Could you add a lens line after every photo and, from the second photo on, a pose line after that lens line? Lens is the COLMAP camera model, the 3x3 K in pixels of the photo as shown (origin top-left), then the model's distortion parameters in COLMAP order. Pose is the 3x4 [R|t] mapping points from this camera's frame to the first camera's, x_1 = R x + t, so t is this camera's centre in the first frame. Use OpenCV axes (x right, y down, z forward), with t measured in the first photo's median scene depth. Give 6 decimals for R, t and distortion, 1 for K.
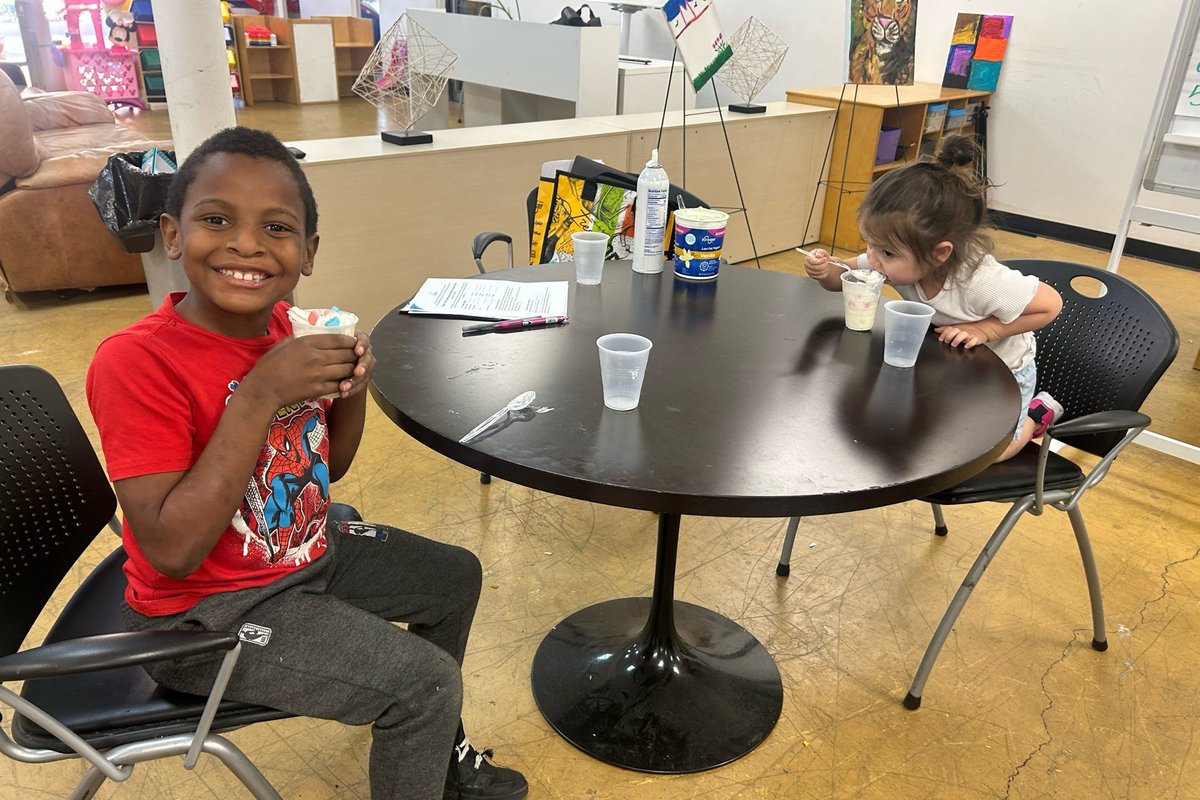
lens RADIAL K [[897.2, 0, 600.0], [0, 897.2, 400.0], [0, 0, 1]] dist [0.000018, 0.000371]
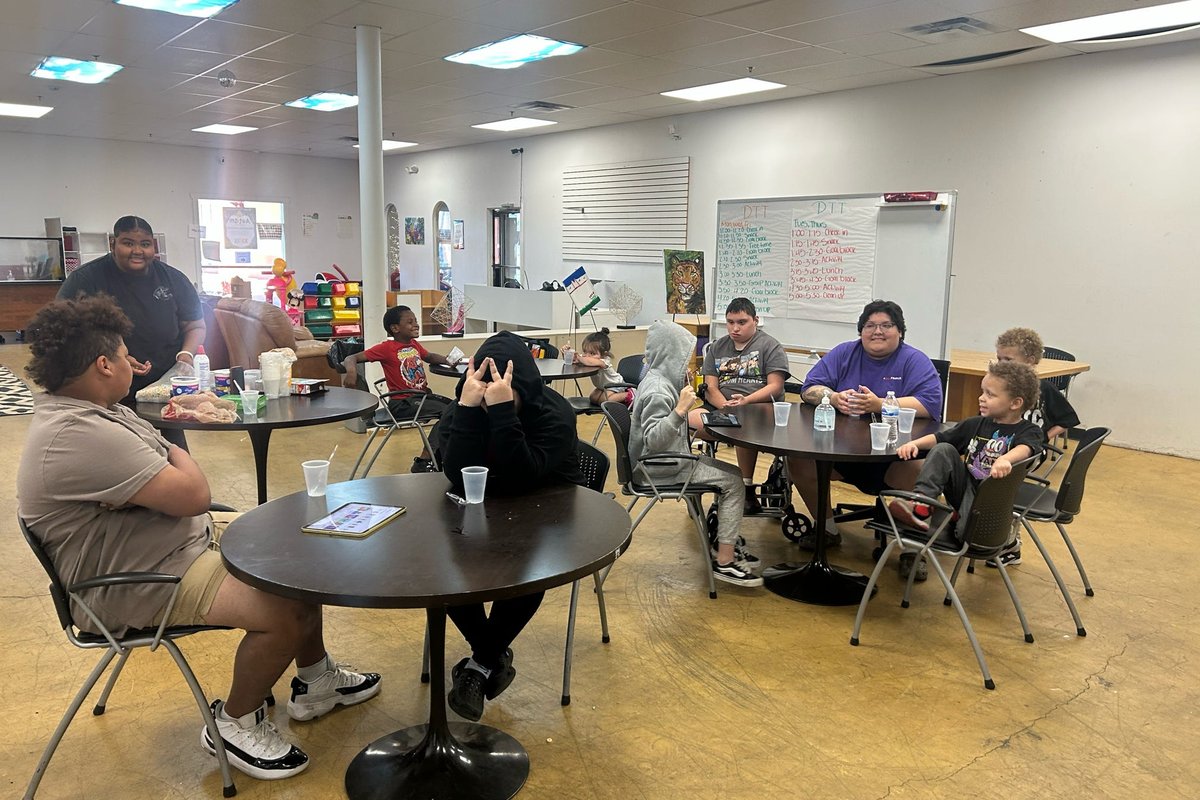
lens RADIAL K [[897.2, 0, 600.0], [0, 897.2, 400.0], [0, 0, 1]] dist [0.000018, 0.000371]
pose [[0.997530, -0.012659, -0.069094, 0.246865], [-0.006829, 0.961492, -0.274749, 0.388853], [0.069912, 0.274543, 0.959030, -0.894891]]
